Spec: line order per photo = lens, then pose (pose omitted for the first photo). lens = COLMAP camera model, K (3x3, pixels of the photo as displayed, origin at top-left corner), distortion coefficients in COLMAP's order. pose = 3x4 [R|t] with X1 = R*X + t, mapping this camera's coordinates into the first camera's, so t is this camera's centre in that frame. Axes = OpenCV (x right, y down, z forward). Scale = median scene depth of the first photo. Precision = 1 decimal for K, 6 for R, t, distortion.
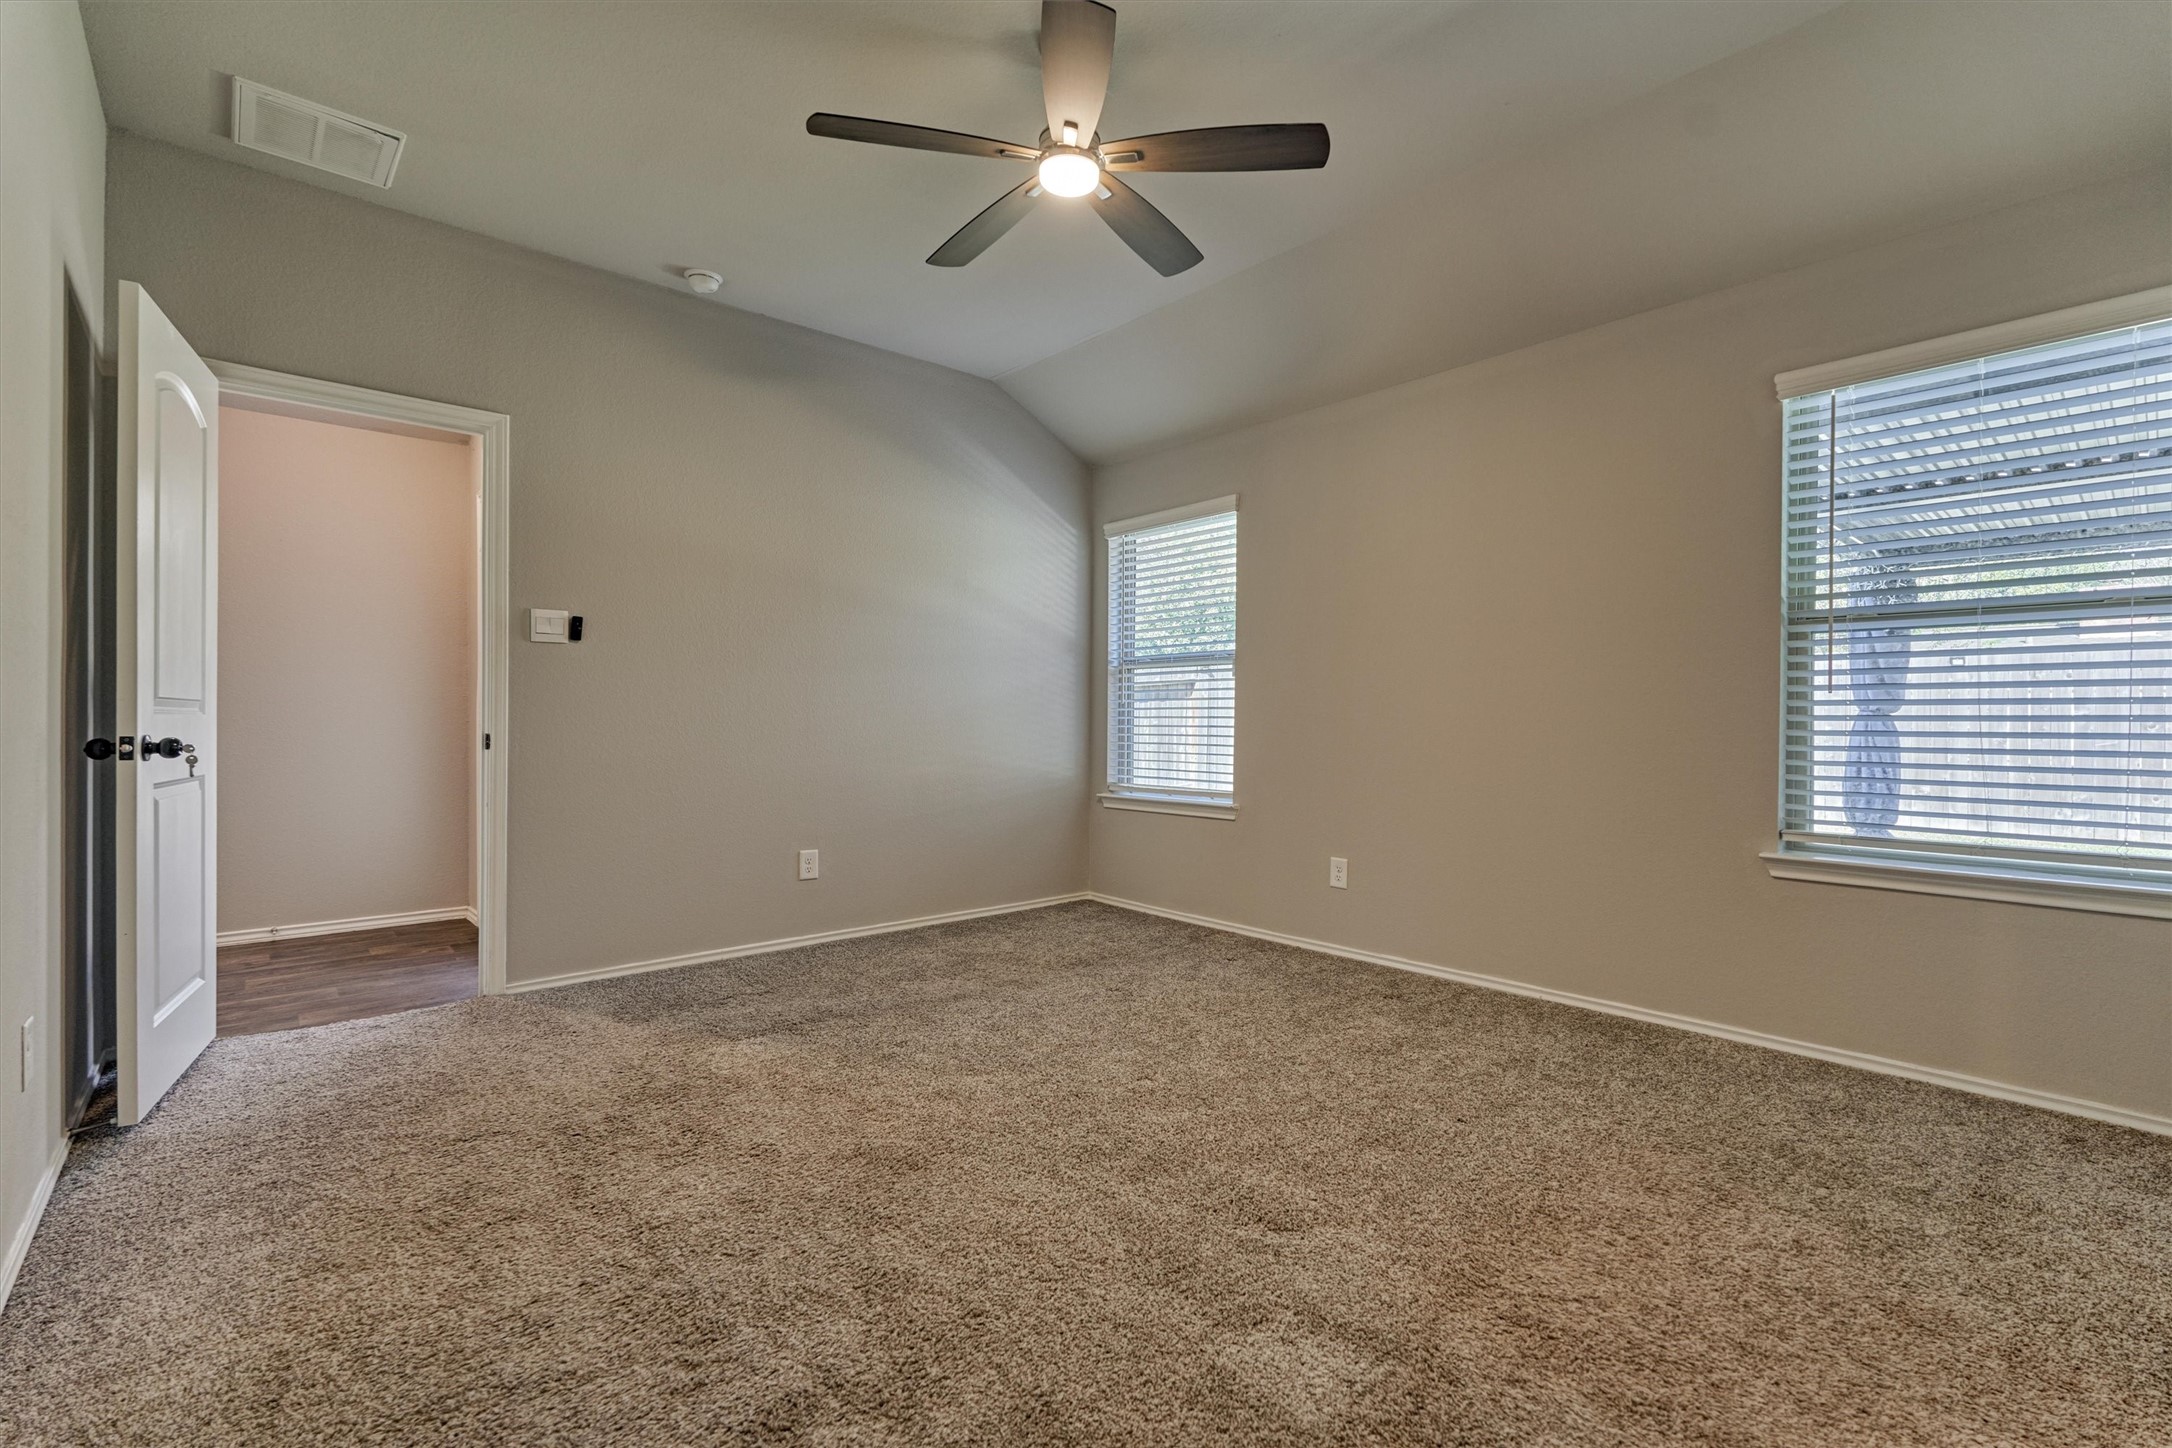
lens RADIAL K [[935.4, 0, 1079.0], [0, 935.4, 715.8], [0, 0, 1]] dist [-0.013193, 0.002204]
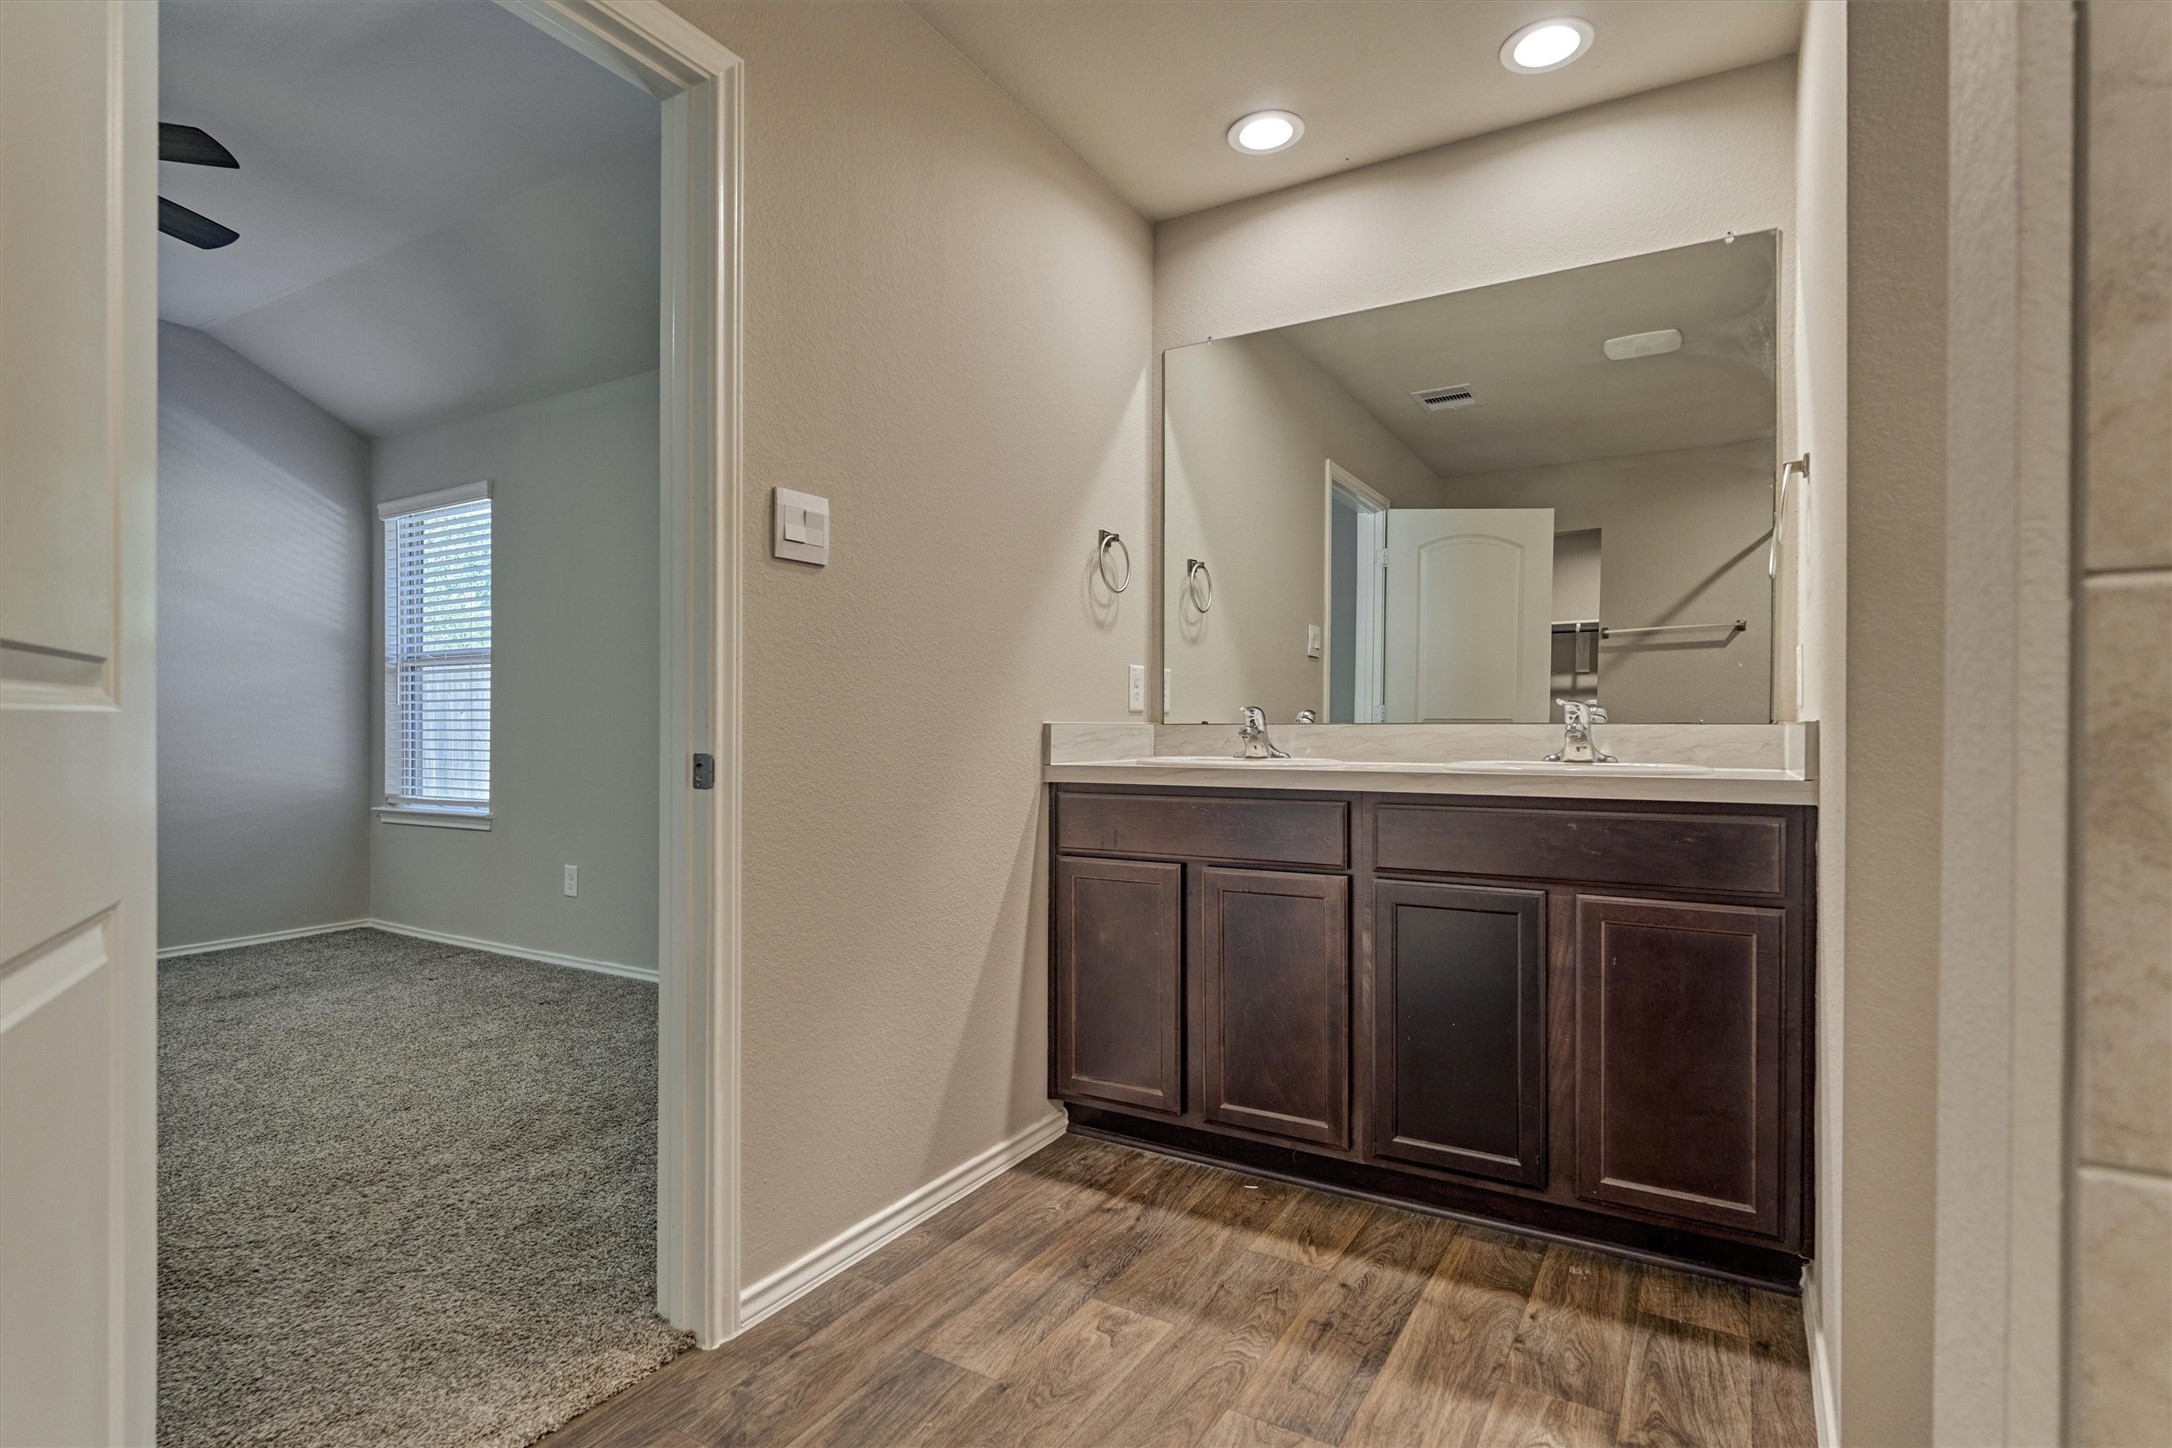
lens RADIAL K [[1064.2, 0, 1089.9], [0, 1064.2, 722.6], [0, 0, 1]] dist [-0.006703, -0.001526]
pose [[0.953775, -0.005615, 0.300469, 0.404627], [0.004752, 0.999982, 0.003603, 0.002753], [-0.300484, -0.002009, 0.953785, -0.181737]]
